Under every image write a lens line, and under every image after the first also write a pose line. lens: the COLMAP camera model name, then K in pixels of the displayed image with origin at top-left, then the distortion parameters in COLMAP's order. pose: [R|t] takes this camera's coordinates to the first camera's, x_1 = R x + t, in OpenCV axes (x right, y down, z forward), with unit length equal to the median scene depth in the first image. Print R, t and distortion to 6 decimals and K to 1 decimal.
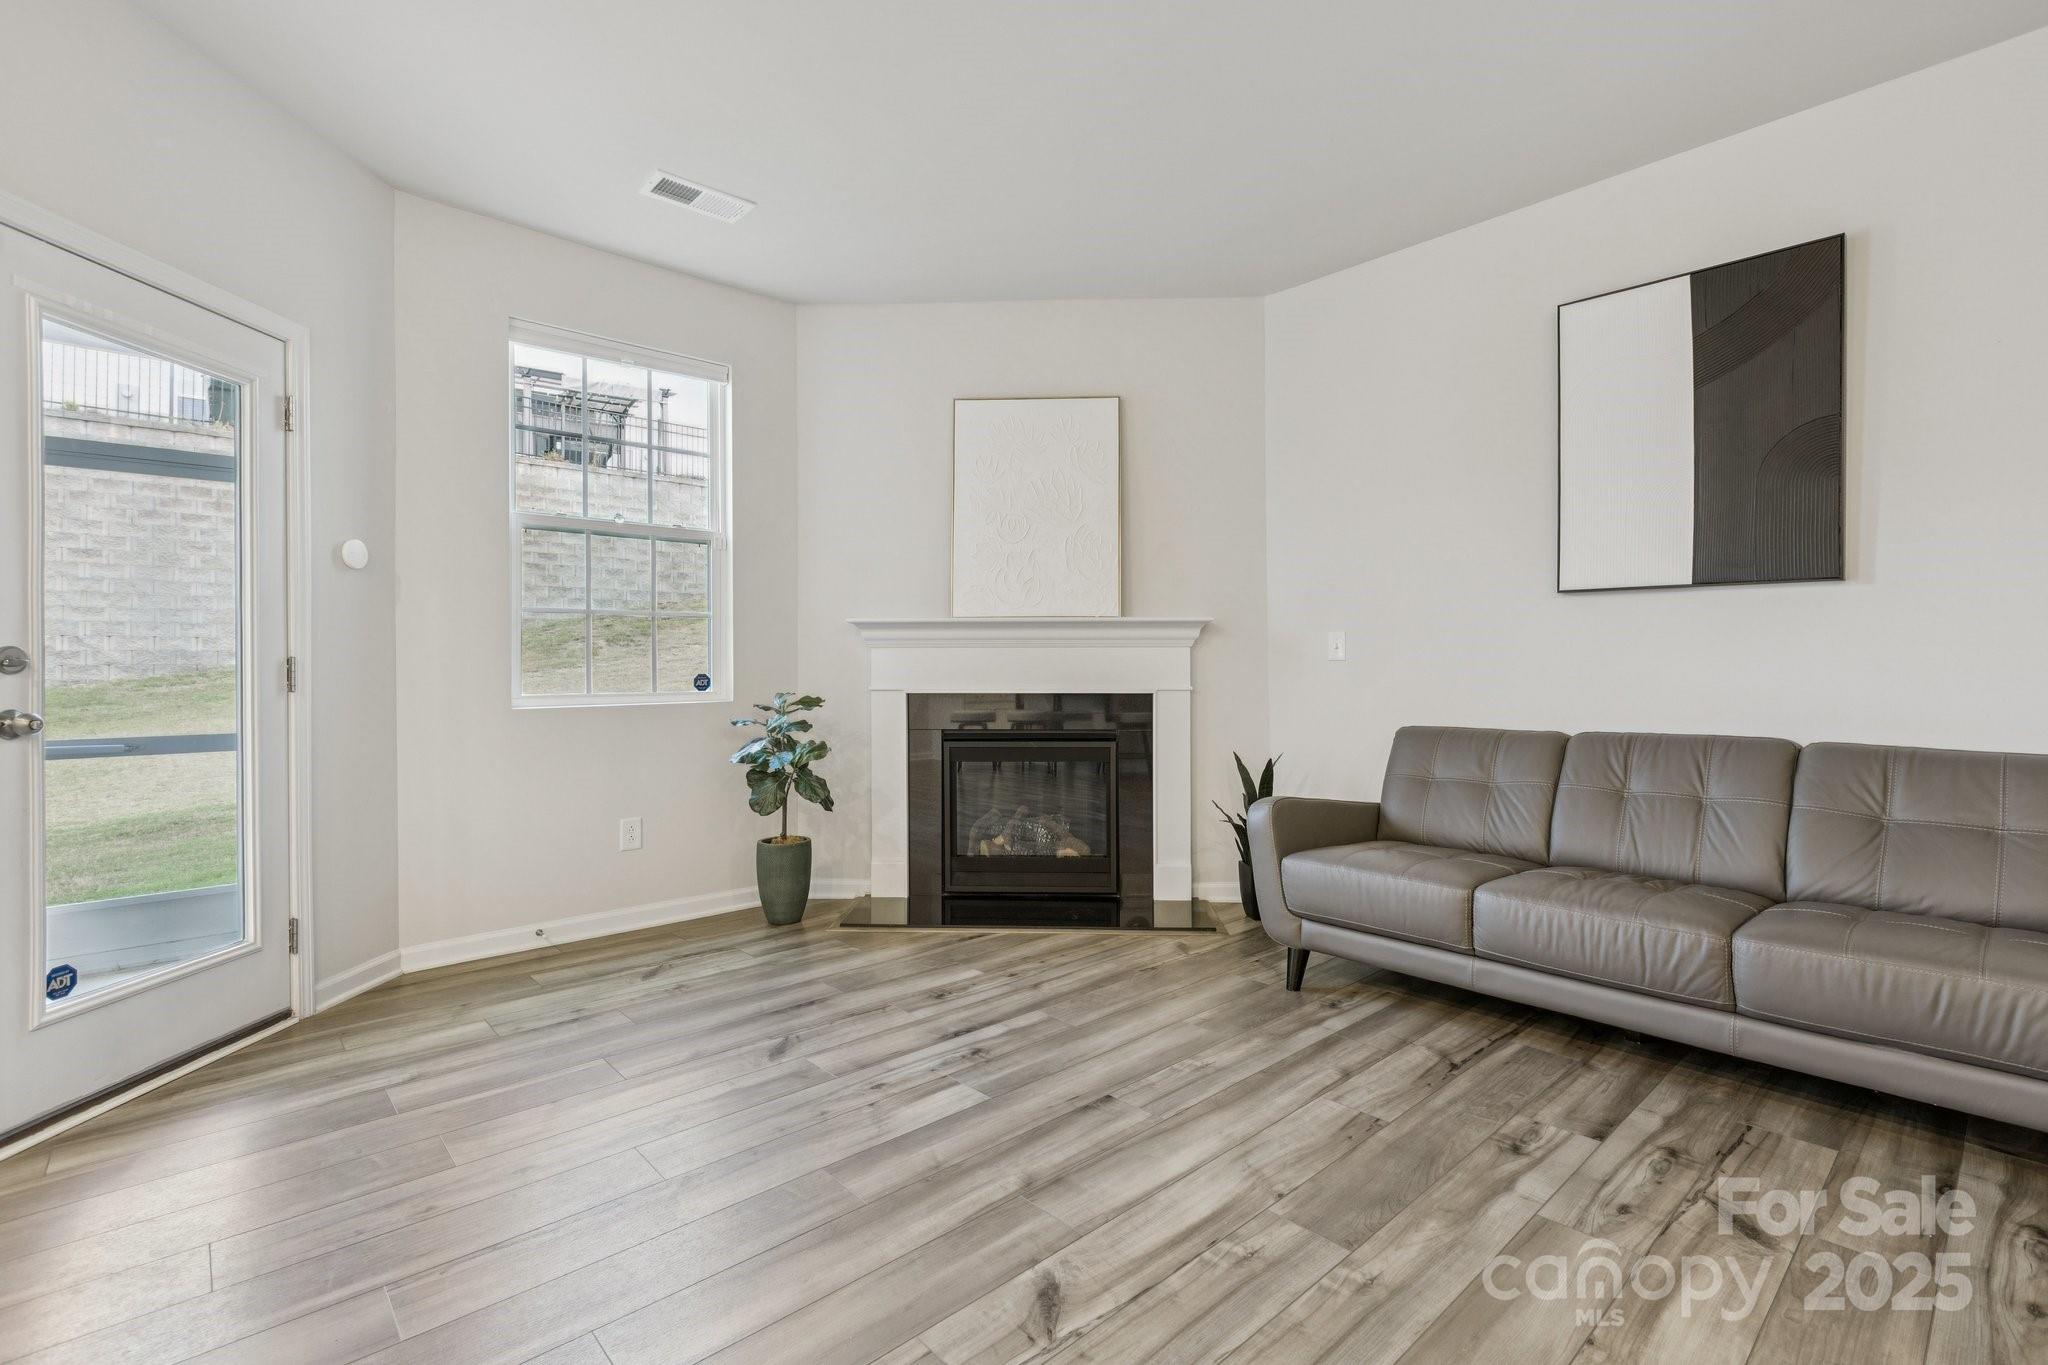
lens RADIAL K [[933.7, 0, 1020.4], [0, 933.7, 666.3], [0, 0, 1]] dist [0.004905, 0.002097]
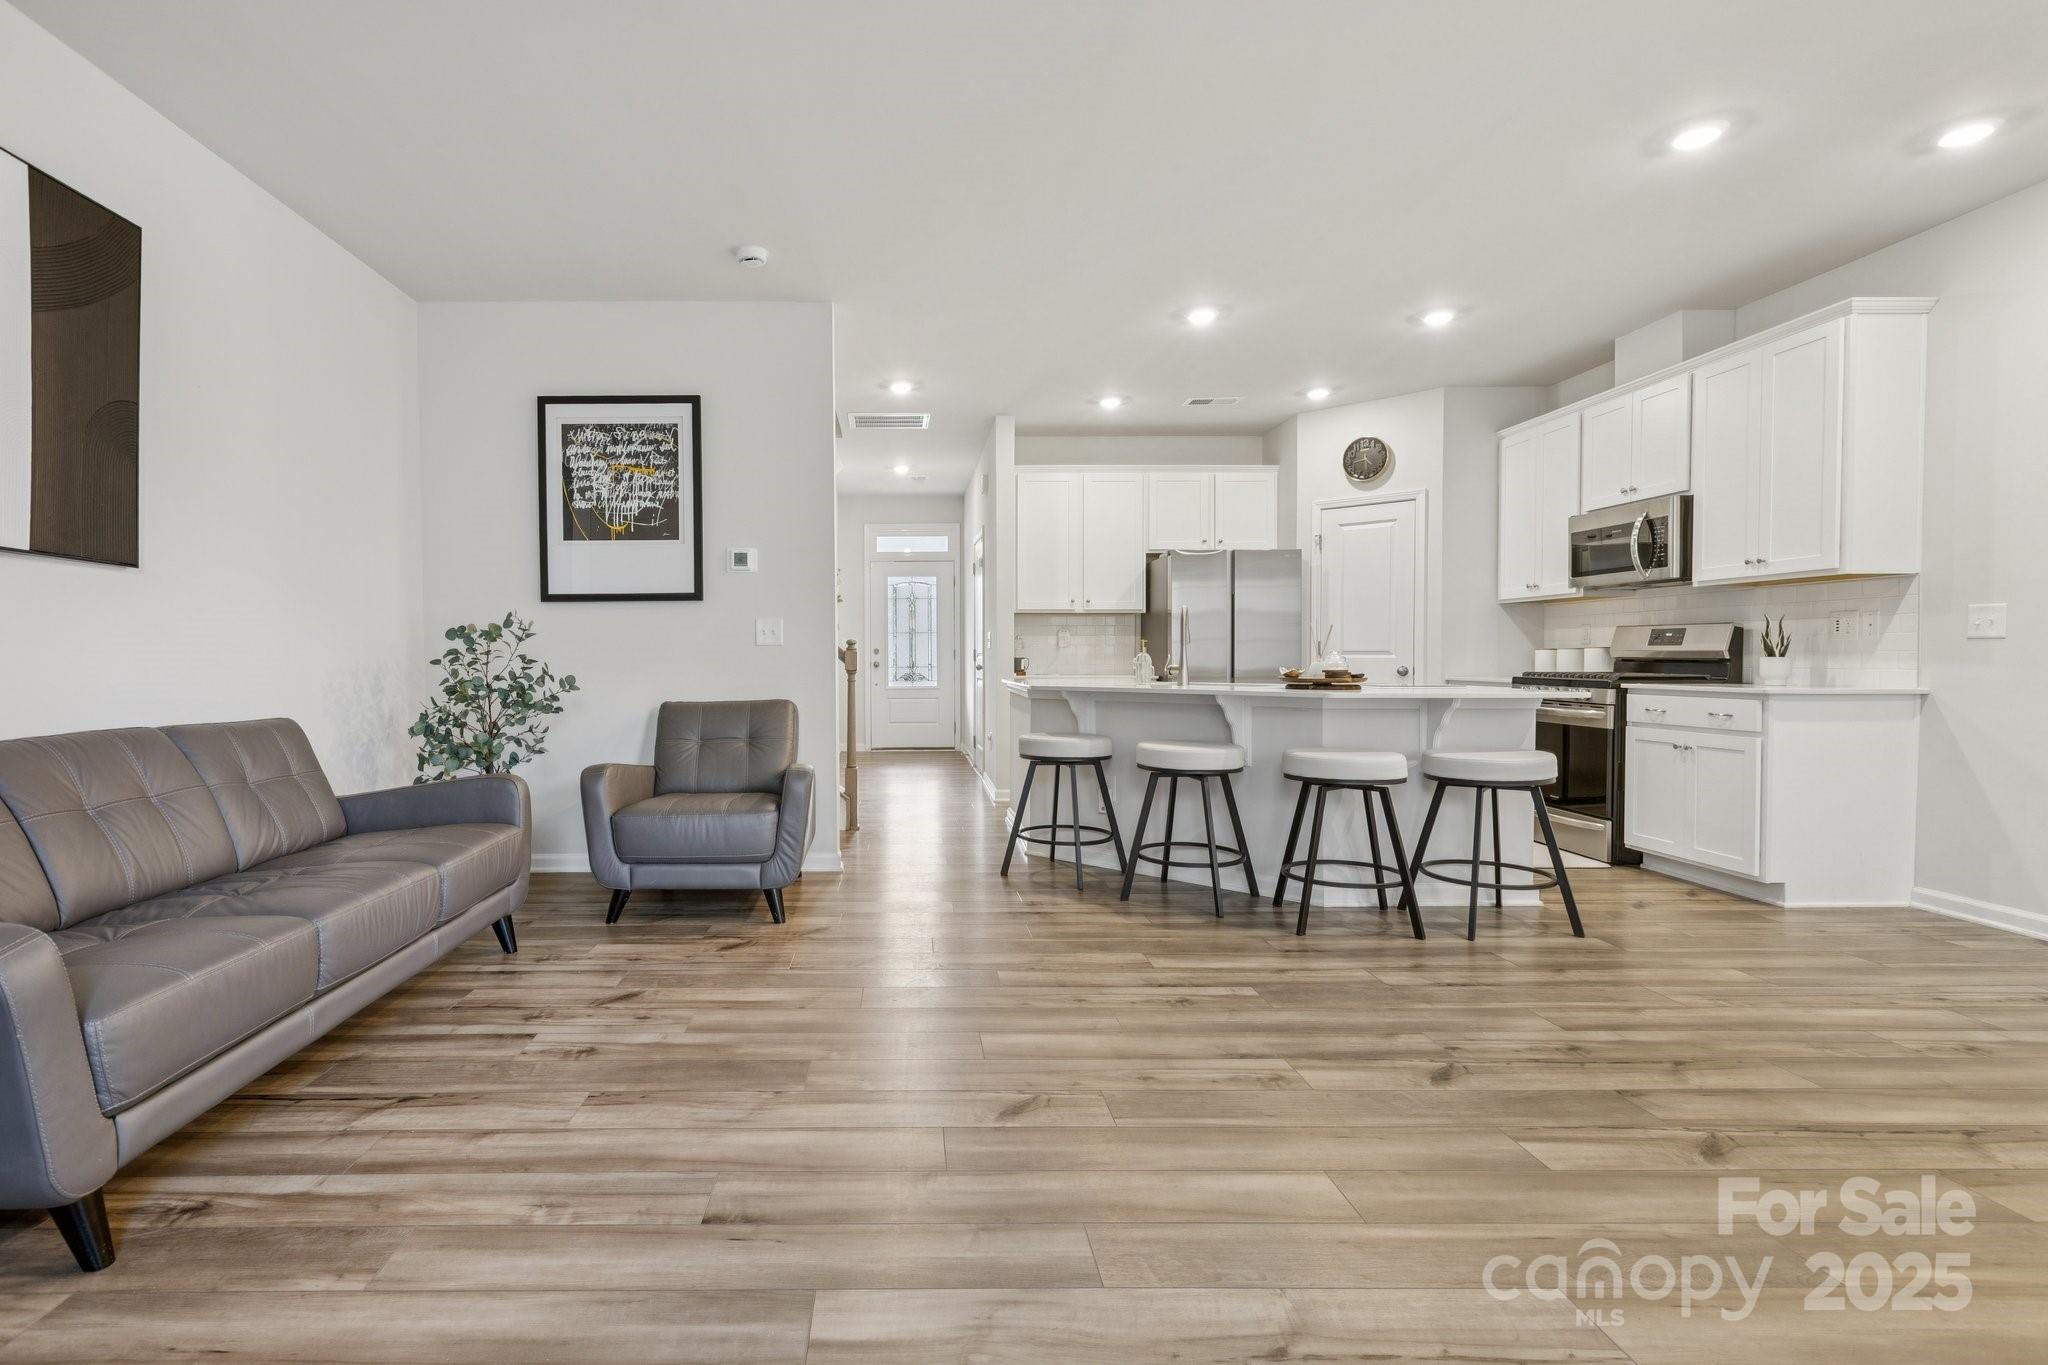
lens RADIAL K [[961.5, 0, 906.8], [0, 961.5, 686.7], [0, 0, 1]] dist [0.008646, 0.000679]
pose [[-0.742550, -0.014719, 0.669629, -0.440662], [0.005843, 0.999578, 0.028451, 0.011841], [-0.669765, 0.025039, -0.742151, 1.203910]]
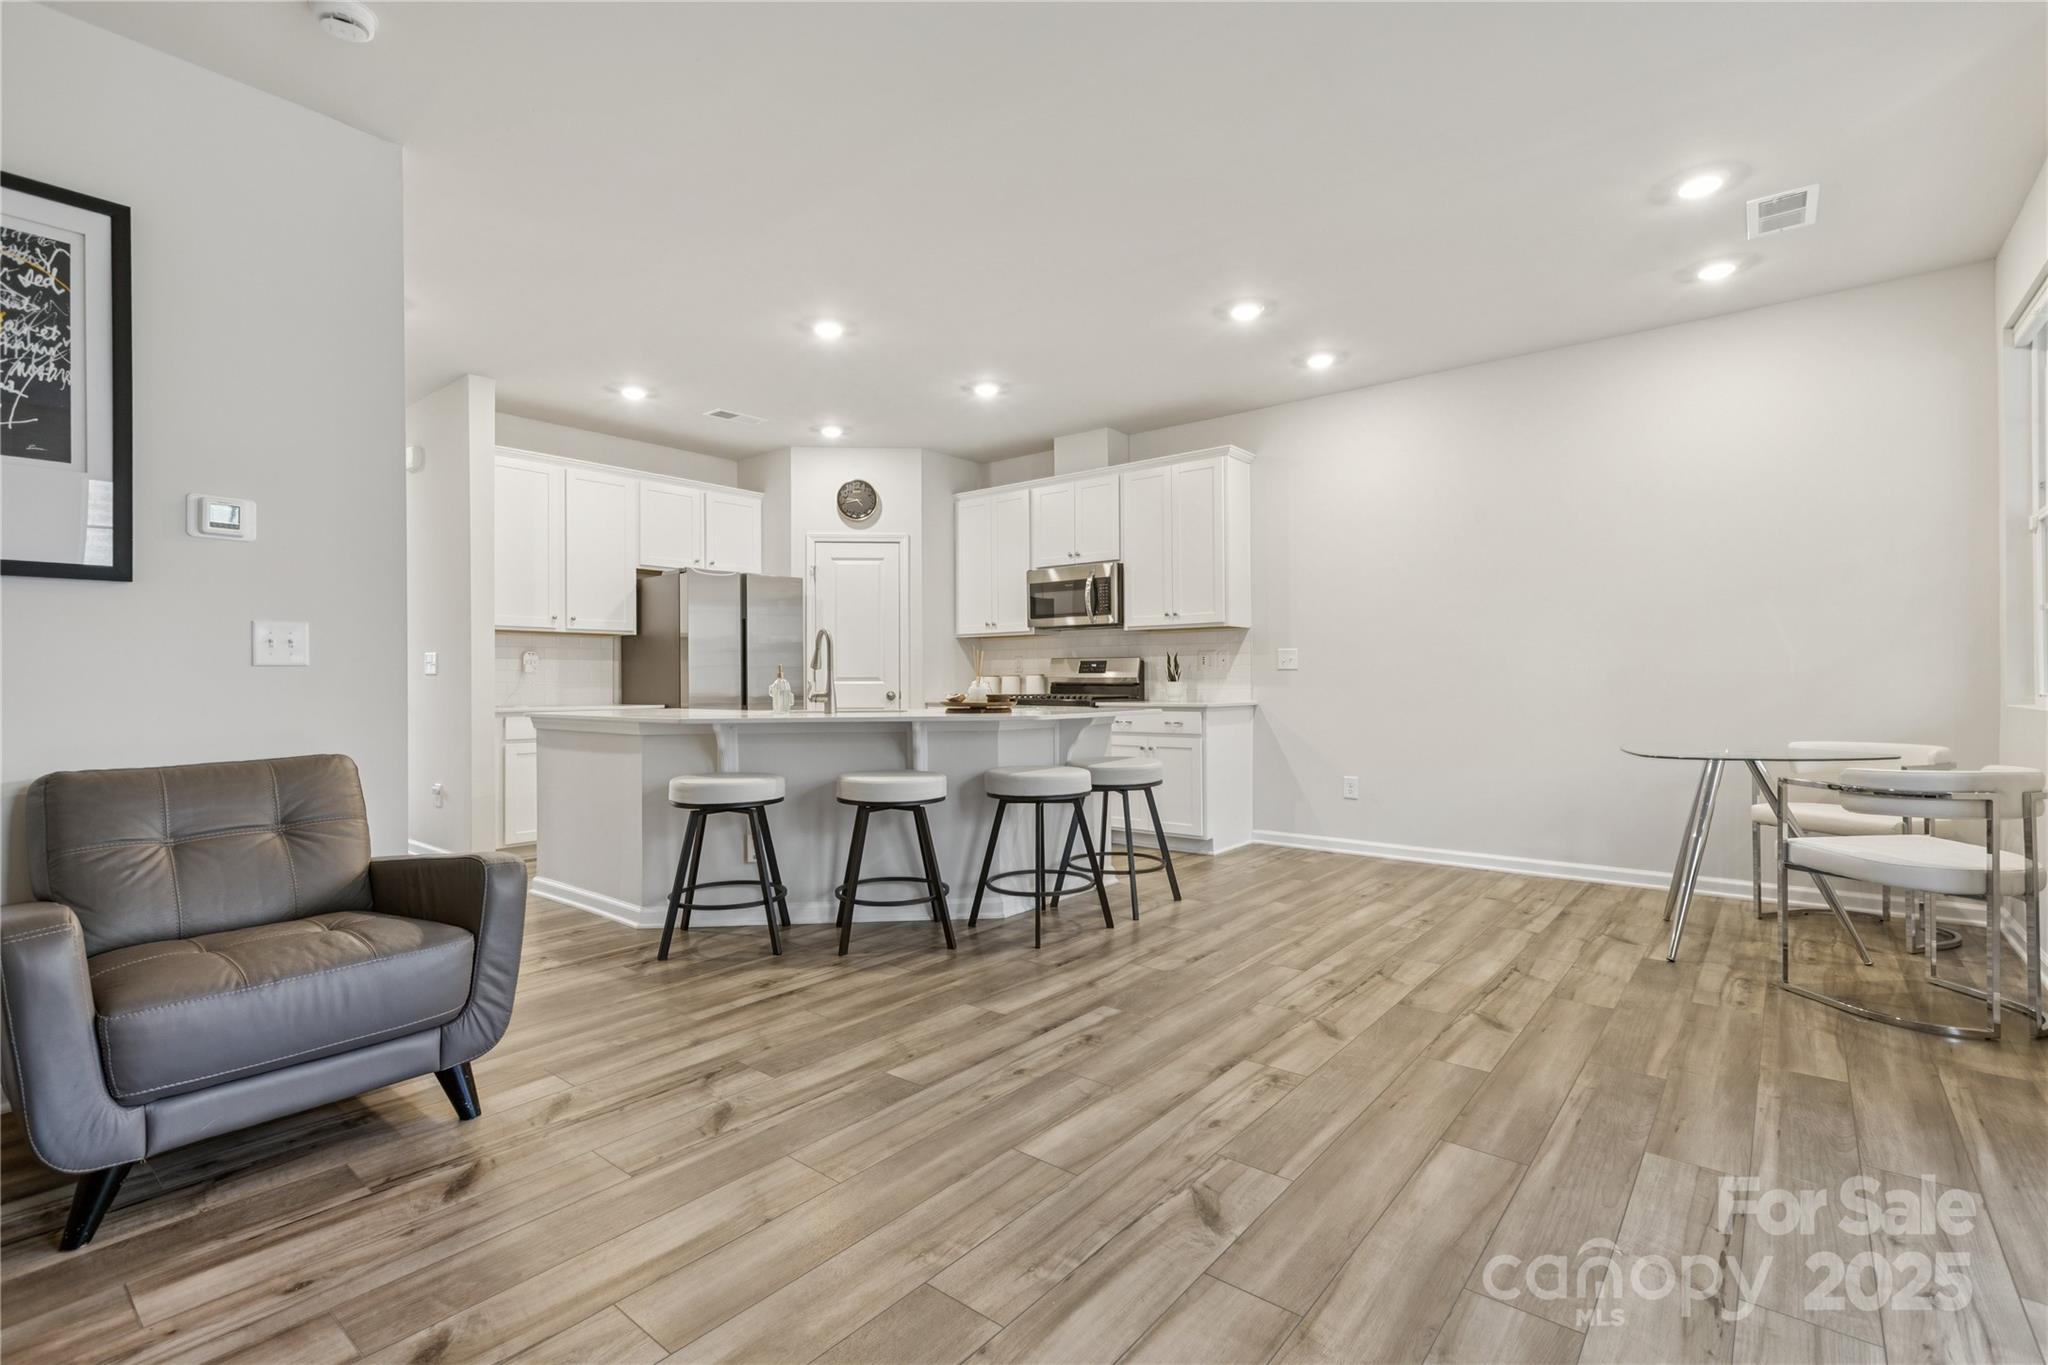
lens RADIAL K [[933.7, 0, 1012.4], [0, 933.7, 679.9], [0, 0, 1]] dist [0.004905, 0.002097]
pose [[-0.990404, 0.010260, -0.137819, 0.238530], [0.010456, 0.999945, -0.000699, 0.009836], [0.137804, -0.002133, -0.990457, 1.192977]]
